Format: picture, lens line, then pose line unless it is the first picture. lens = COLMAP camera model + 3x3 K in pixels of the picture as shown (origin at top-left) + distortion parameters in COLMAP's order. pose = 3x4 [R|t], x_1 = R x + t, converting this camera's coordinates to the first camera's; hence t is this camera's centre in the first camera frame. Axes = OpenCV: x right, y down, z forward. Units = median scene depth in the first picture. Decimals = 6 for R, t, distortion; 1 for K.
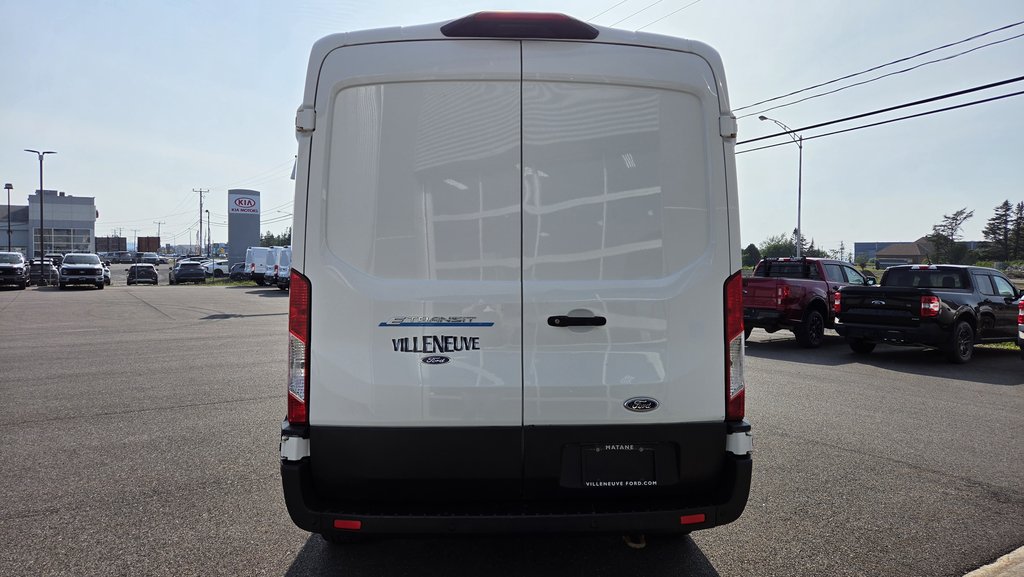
lens RADIAL K [[692.4, 0, 520.2], [0, 692.4, 287.3], [0, 0, 1]] dist [0.035530, -0.022751]
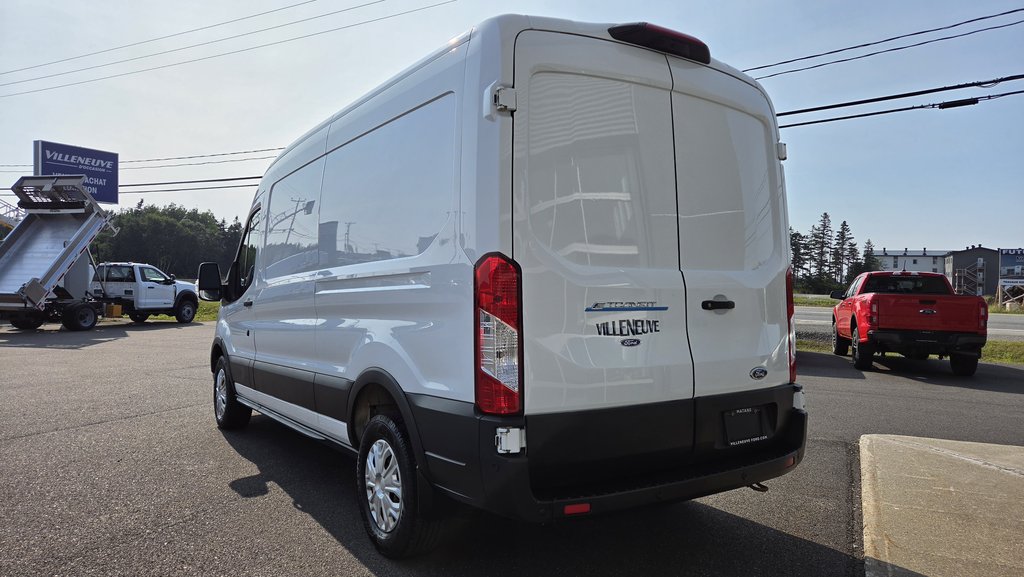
lens RADIAL K [[692.4, 0, 519.1], [0, 692.4, 292.4], [0, 0, 1]] dist [0.035530, -0.022751]
pose [[0.858662, -0.000500, 0.512541, -0.808325], [0.006010, 0.999941, -0.009092, 0.036718], [-0.512506, 0.010888, 0.858614, 0.174467]]
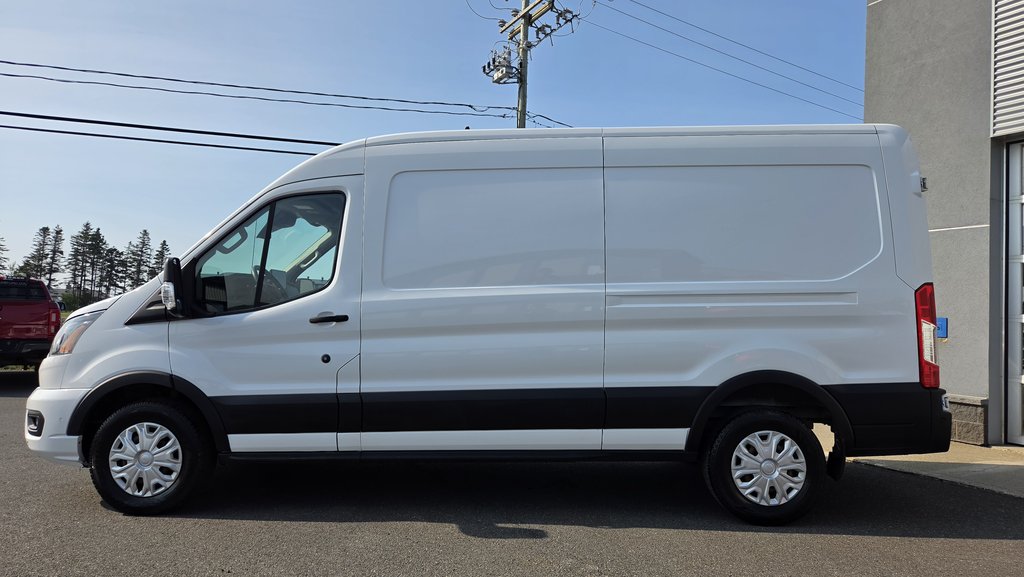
lens RADIAL K [[692.4, 0, 513.1], [0, 692.4, 282.4], [0, 0, 1]] dist [0.035530, -0.022751]
pose [[0.095383, 0.047260, 0.994318, -1.937146], [0.003735, 0.998848, -0.047833, 0.041744], [-0.995434, 0.008276, 0.095096, 1.786631]]
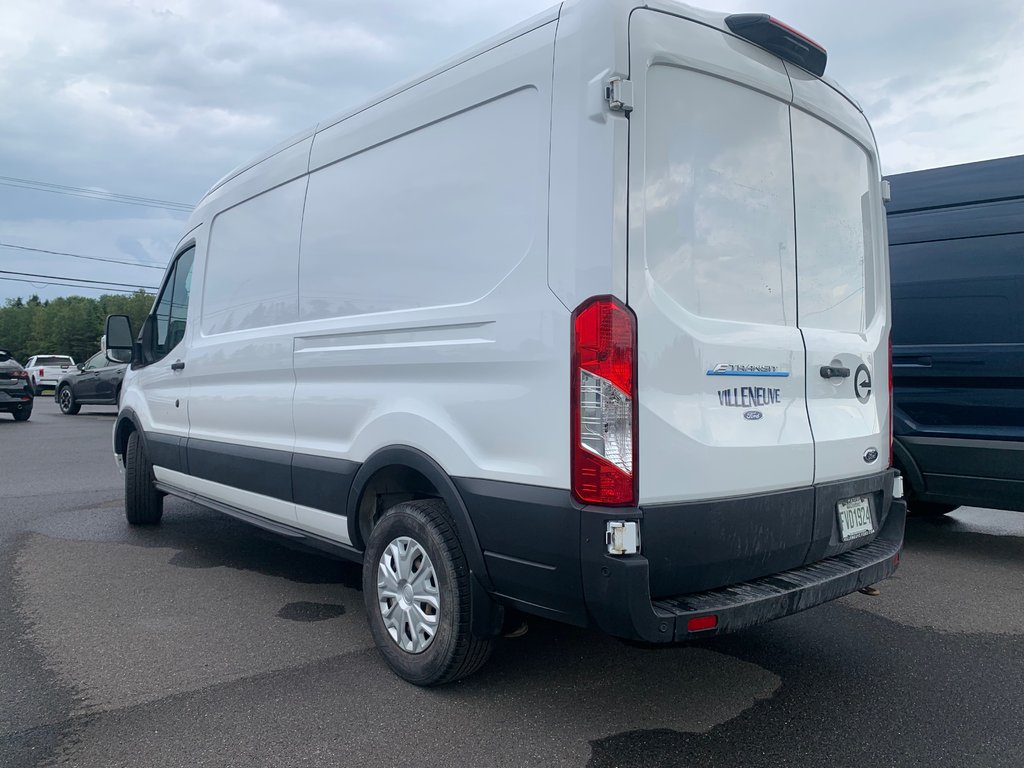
lens RADIAL K [[790.2, 0, 512.7], [0, 790.2, 401.0], [0, 0, 1]] dist [0.014191, -0.010637]
pose [[0.797799, -0.006338, 0.602891, -0.934312], [-0.014482, 0.999455, 0.029672, 0.062416], [-0.602750, -0.032403, 0.797272, 0.404241]]
